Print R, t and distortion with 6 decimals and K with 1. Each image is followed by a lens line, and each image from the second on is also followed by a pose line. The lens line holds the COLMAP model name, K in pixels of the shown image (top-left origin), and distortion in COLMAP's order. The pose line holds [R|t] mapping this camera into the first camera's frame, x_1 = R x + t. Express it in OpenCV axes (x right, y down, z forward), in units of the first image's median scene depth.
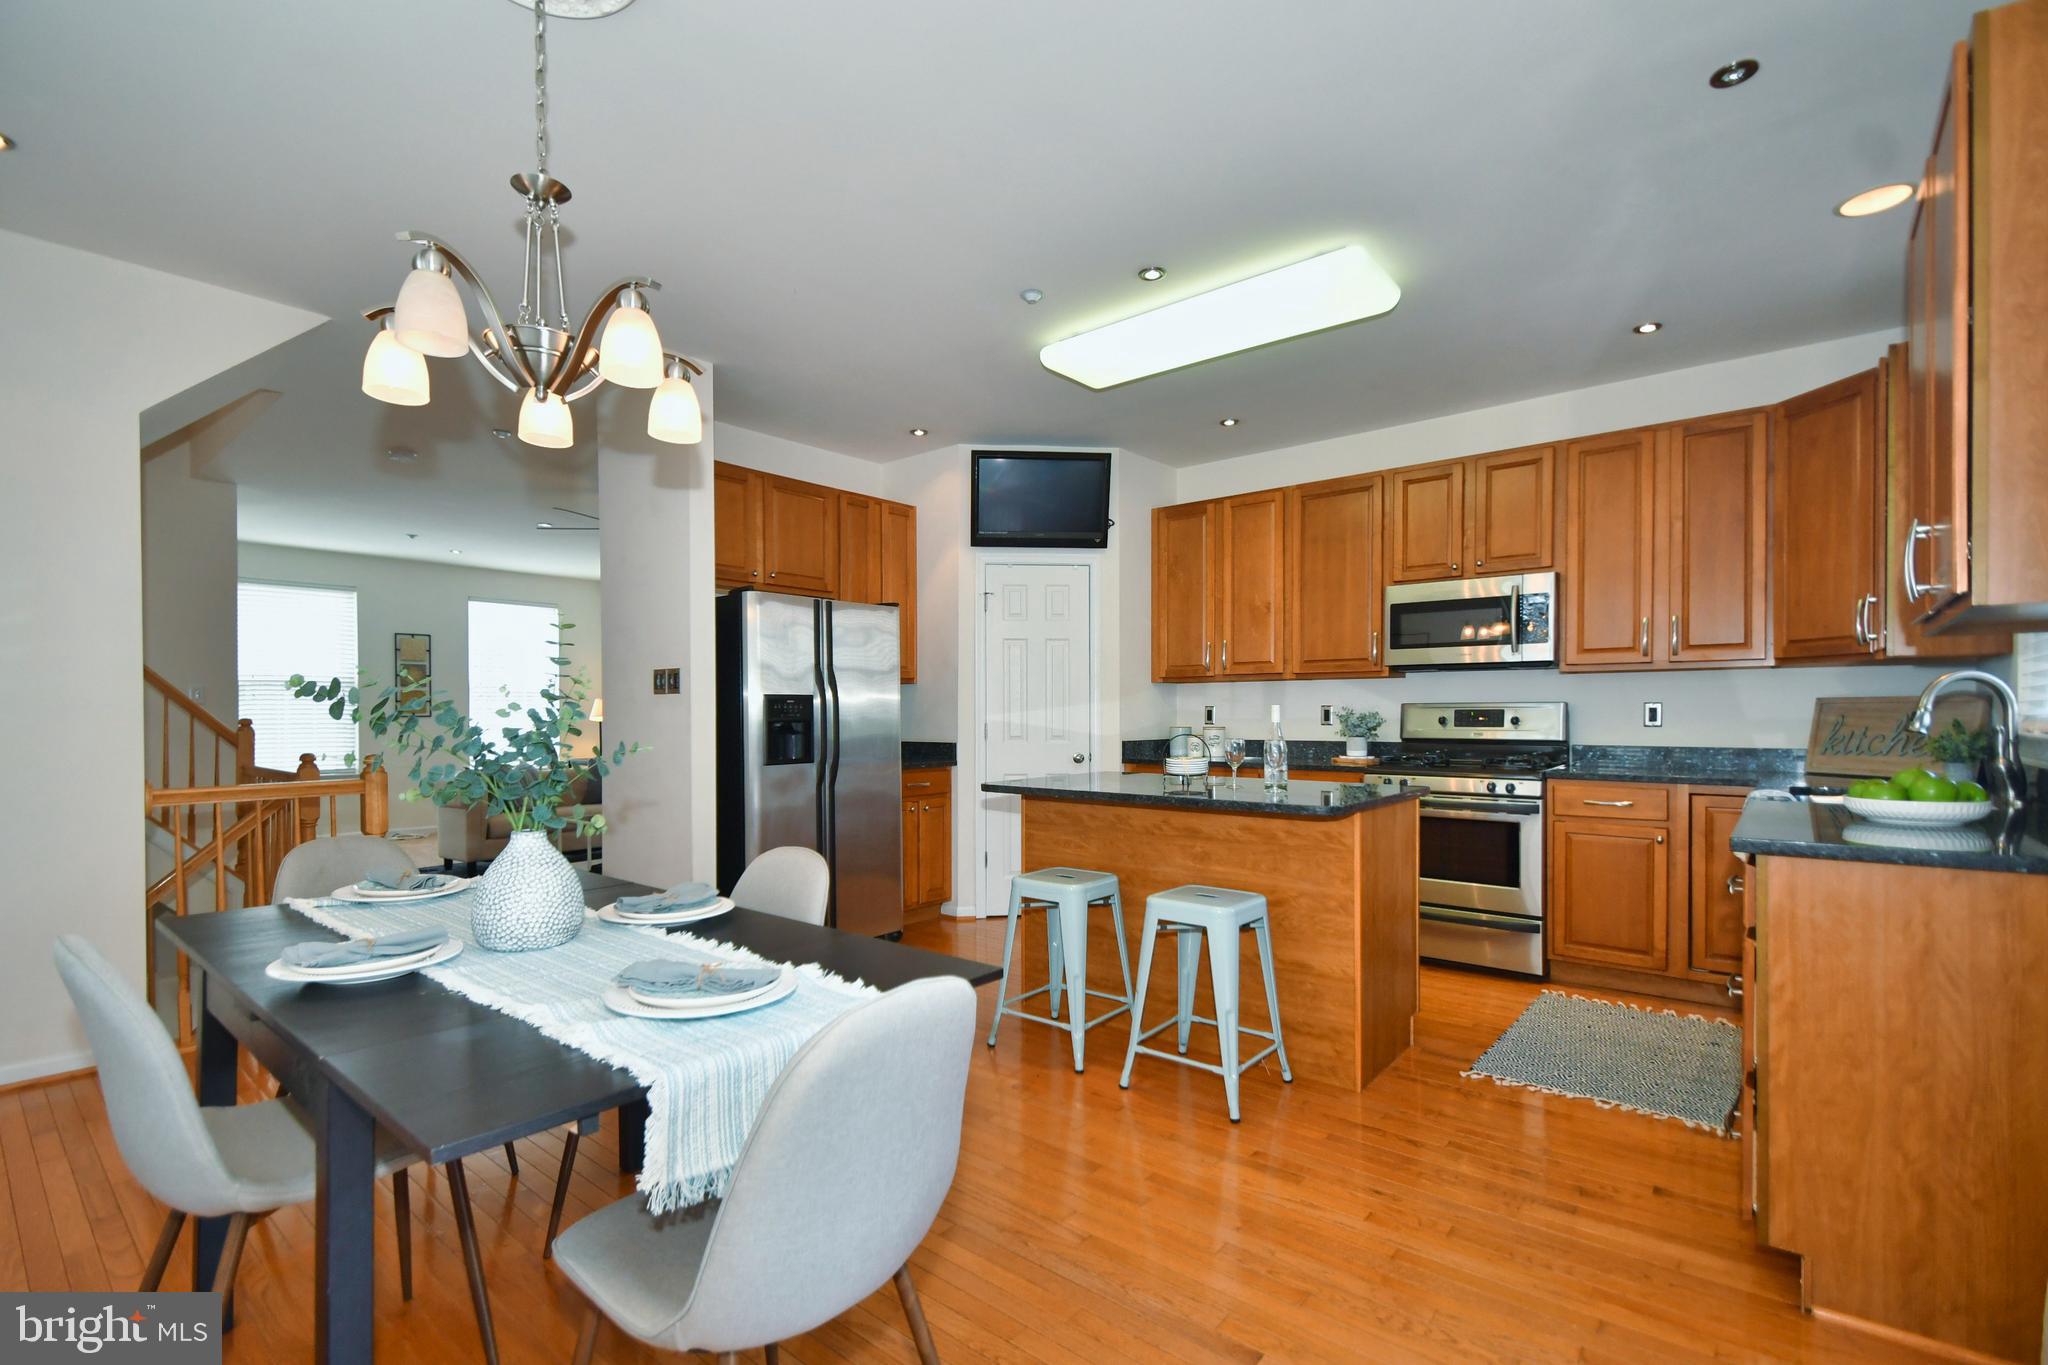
lens RADIAL K [[914.8, 0, 995.7], [0, 914.8, 720.9], [0, 0, 1]] dist [-0.000306, 0.000022]
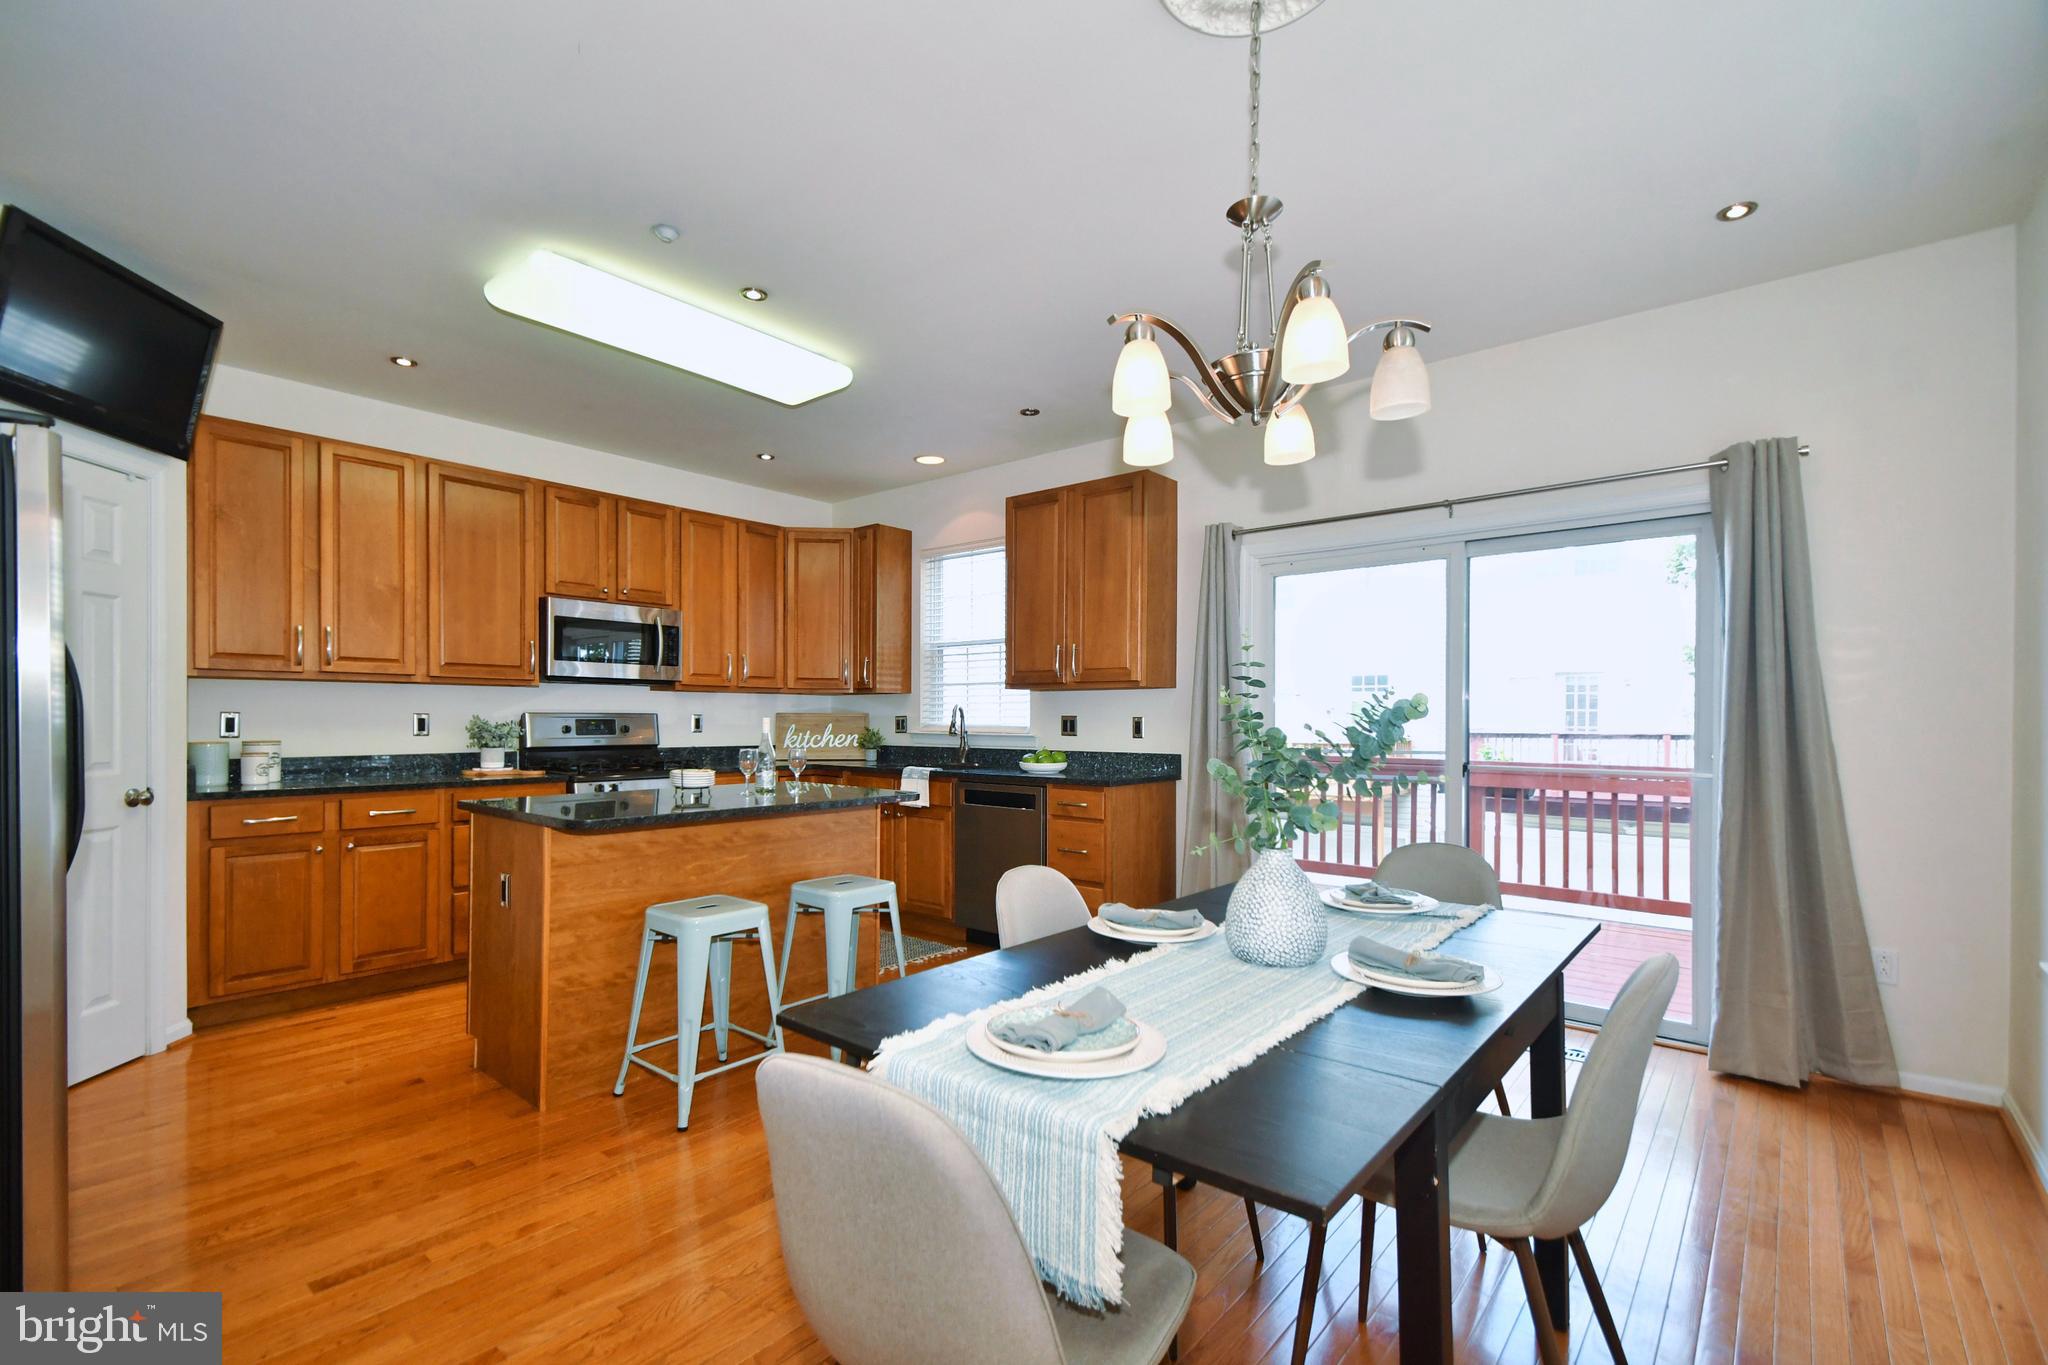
lens RADIAL K [[914.8, 0, 995.7], [0, 914.8, 720.9], [0, 0, 1]] dist [-0.000306, 0.000022]
pose [[-0.012706, 0.000357, 0.999919, -0.625541], [0.003948, 0.999992, -0.000307, -0.008767], [-0.999911, 0.003944, -0.012708, 0.552268]]
